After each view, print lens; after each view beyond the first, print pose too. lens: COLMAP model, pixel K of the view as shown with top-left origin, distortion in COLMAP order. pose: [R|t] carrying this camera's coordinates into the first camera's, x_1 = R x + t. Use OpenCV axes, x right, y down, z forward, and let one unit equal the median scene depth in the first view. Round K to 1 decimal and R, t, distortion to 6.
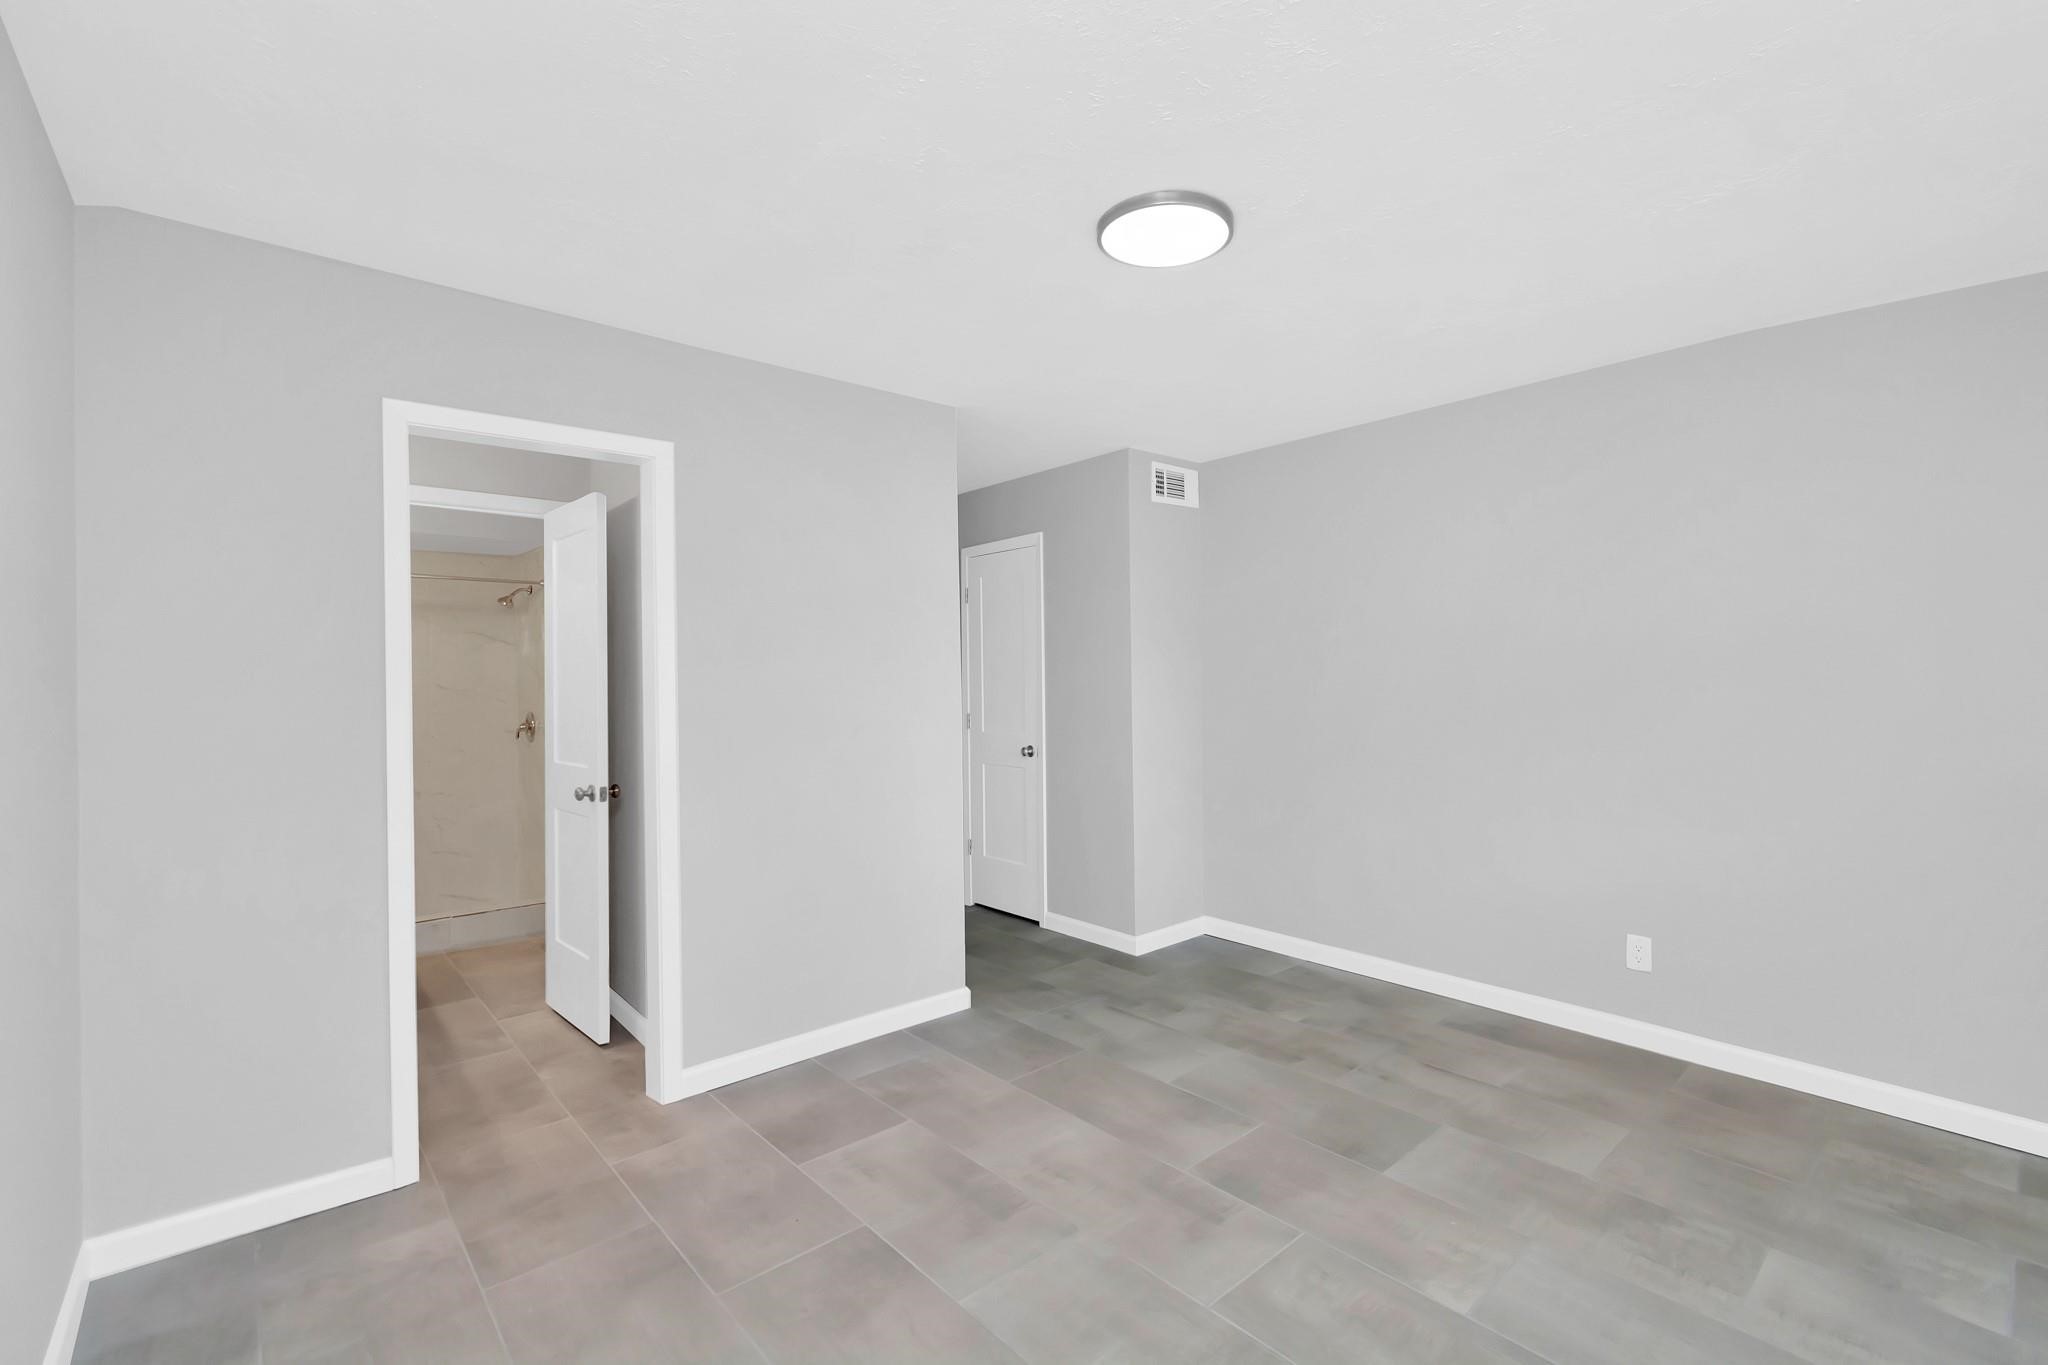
lens RADIAL K [[900.0, 0, 1050.2], [0, 900.0, 674.4], [0, 0, 1]] dist [0.002949, -0.000190]
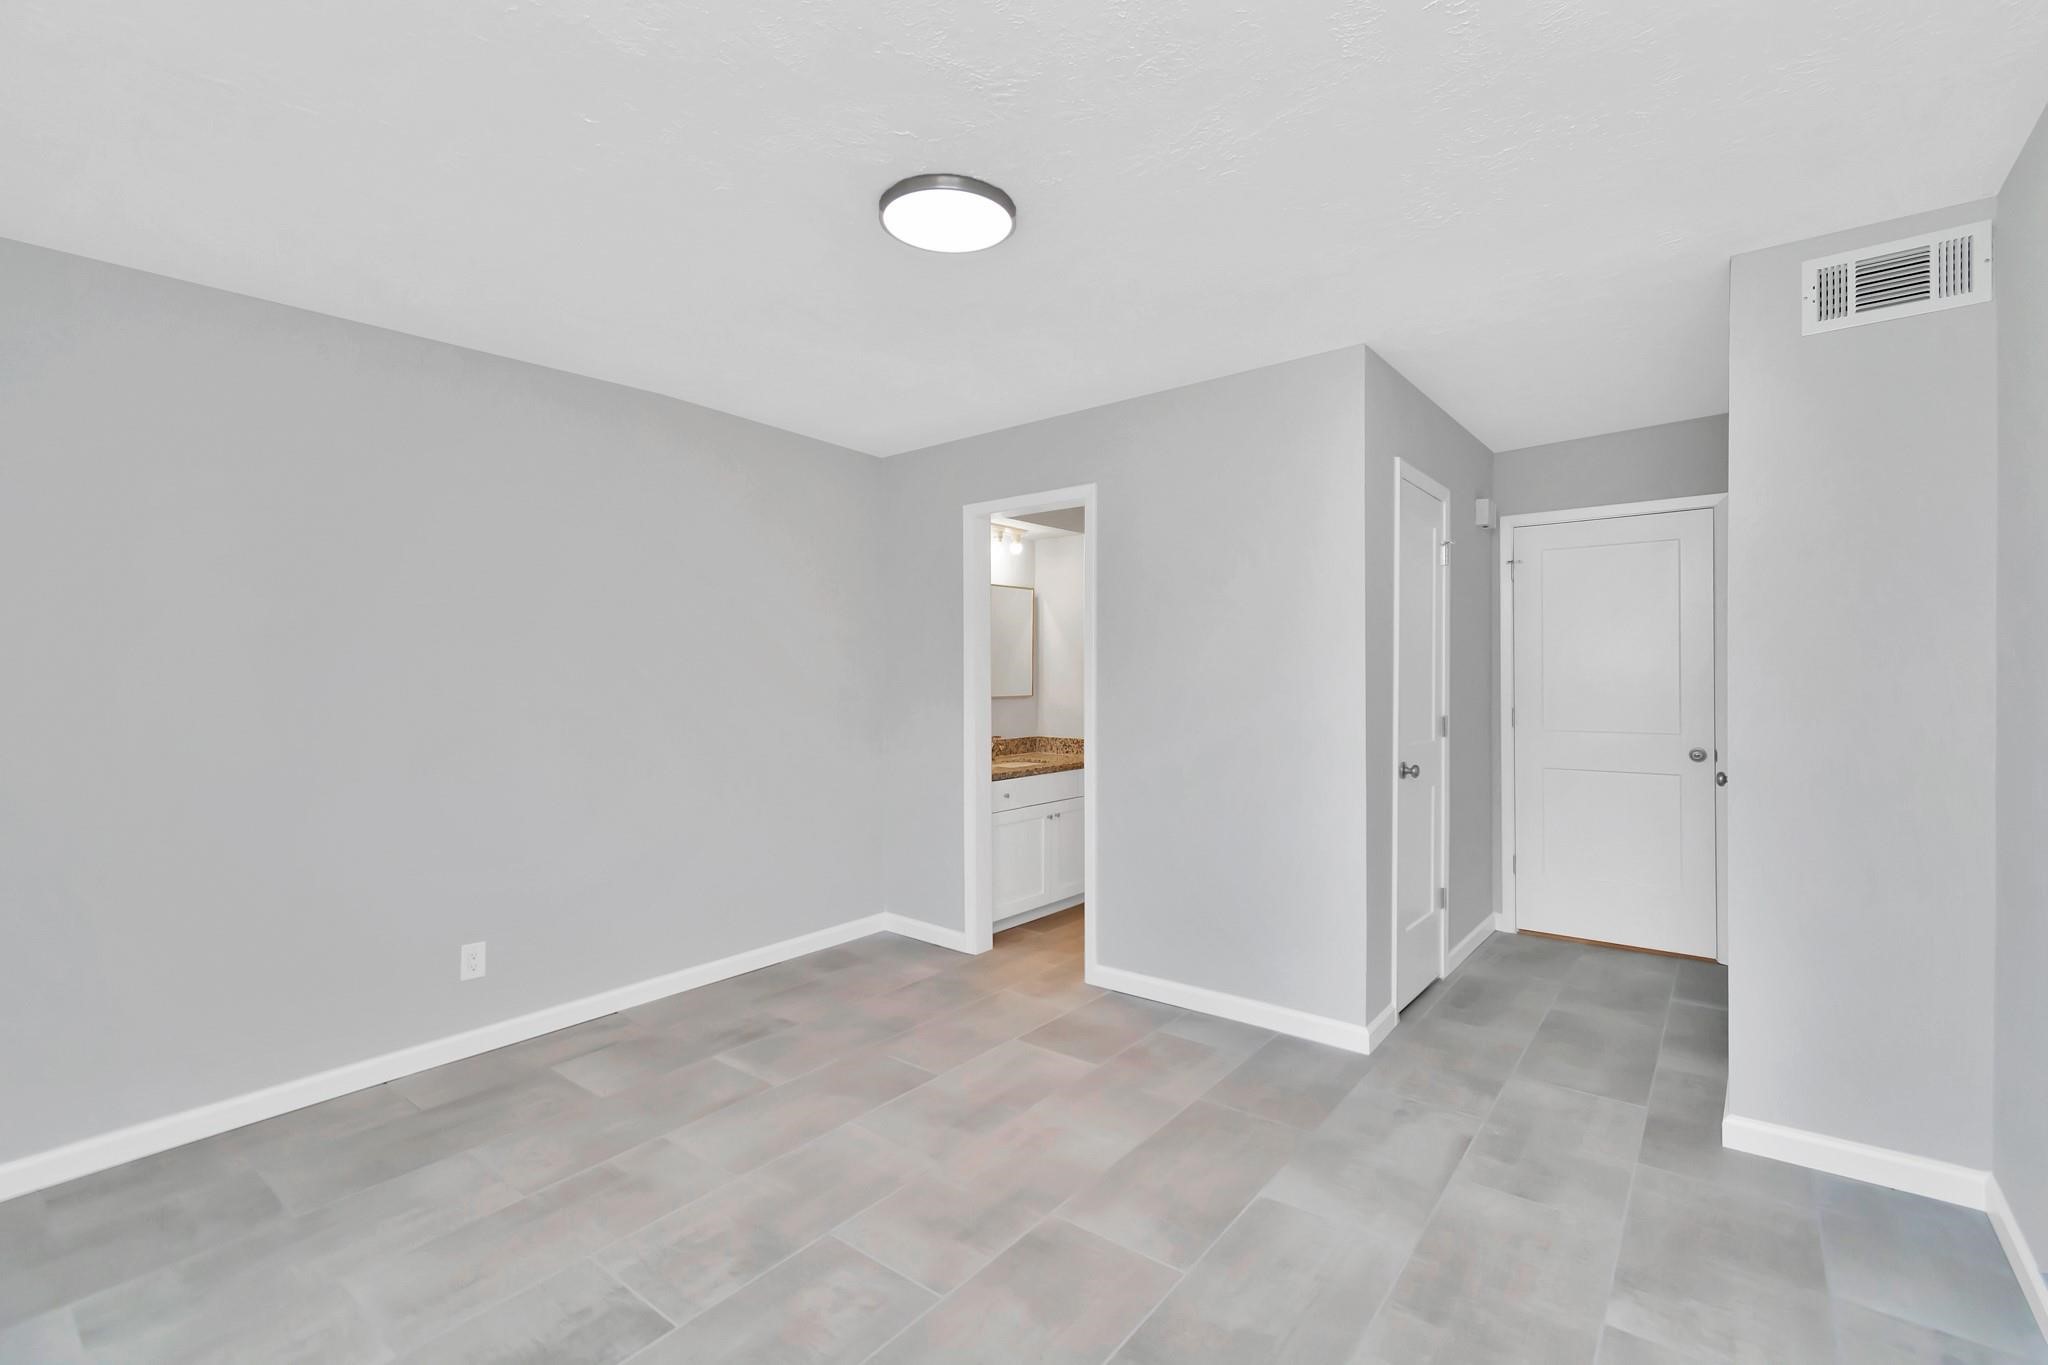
lens RADIAL K [[900.0, 0, 1050.2], [0, 900.0, 674.4], [0, 0, 1]] dist [0.002949, -0.000190]
pose [[0.190683, 0.016064, -0.981520, 0.999534], [0.003201, 0.999851, 0.016986, -0.001220], [0.981646, -0.006381, 0.190603, 0.814425]]
